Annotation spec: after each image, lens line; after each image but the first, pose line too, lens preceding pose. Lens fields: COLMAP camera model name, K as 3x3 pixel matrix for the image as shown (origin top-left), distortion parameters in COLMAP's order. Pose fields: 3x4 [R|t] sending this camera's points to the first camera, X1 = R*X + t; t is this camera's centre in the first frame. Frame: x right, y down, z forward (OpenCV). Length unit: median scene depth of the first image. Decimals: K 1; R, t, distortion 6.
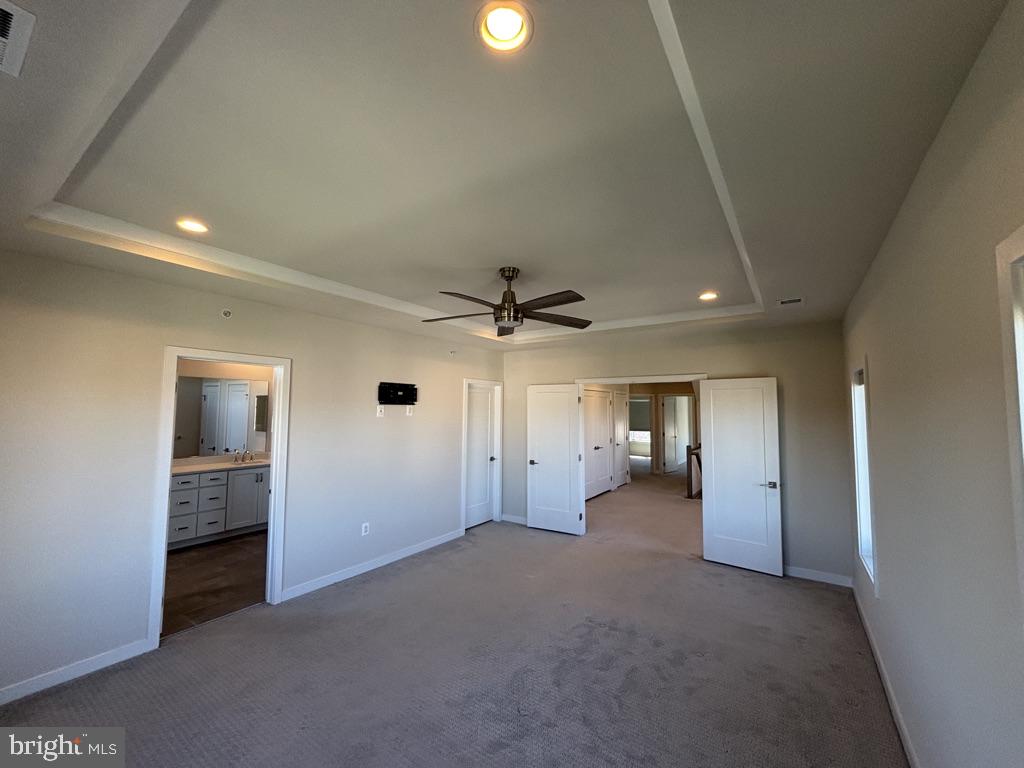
lens RADIAL K [[412.0, 0, 517.3], [0, 412.0, 383.2], [0, 0, 1]] dist [0.002729, -0.000730]
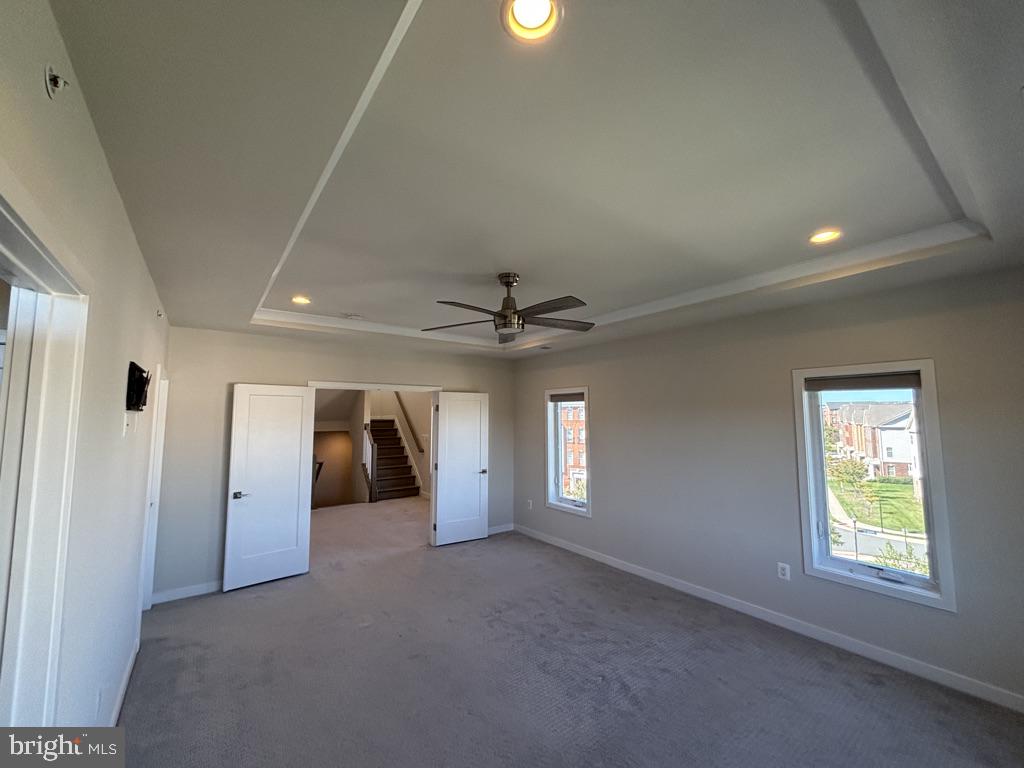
lens RADIAL K [[412.0, 0, 515.3], [0, 412.0, 376.4], [0, 0, 1]] dist [0.002729, -0.000730]
pose [[0.333055, 0.084104, 0.939149, -0.606263], [-0.055581, 0.996033, -0.069487, 0.019519], [-0.941268, -0.029056, 0.336409, 0.417694]]
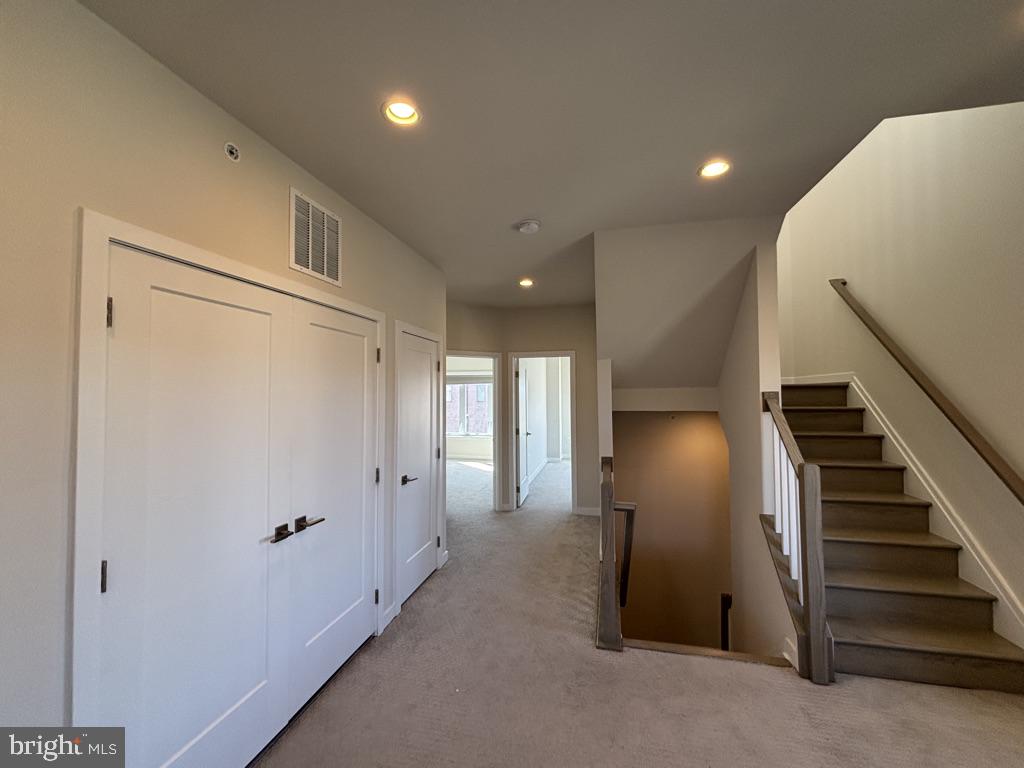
lens RADIAL K [[412.0, 0, 517.7], [0, 412.0, 384.5], [0, 0, 1]] dist [0.002729, -0.000730]
pose [[0.930916, -0.011523, 0.365051, 0.402867], [-0.001197, 0.999401, 0.034598, 0.110035], [-0.365231, -0.032645, 0.930344, 1.266210]]
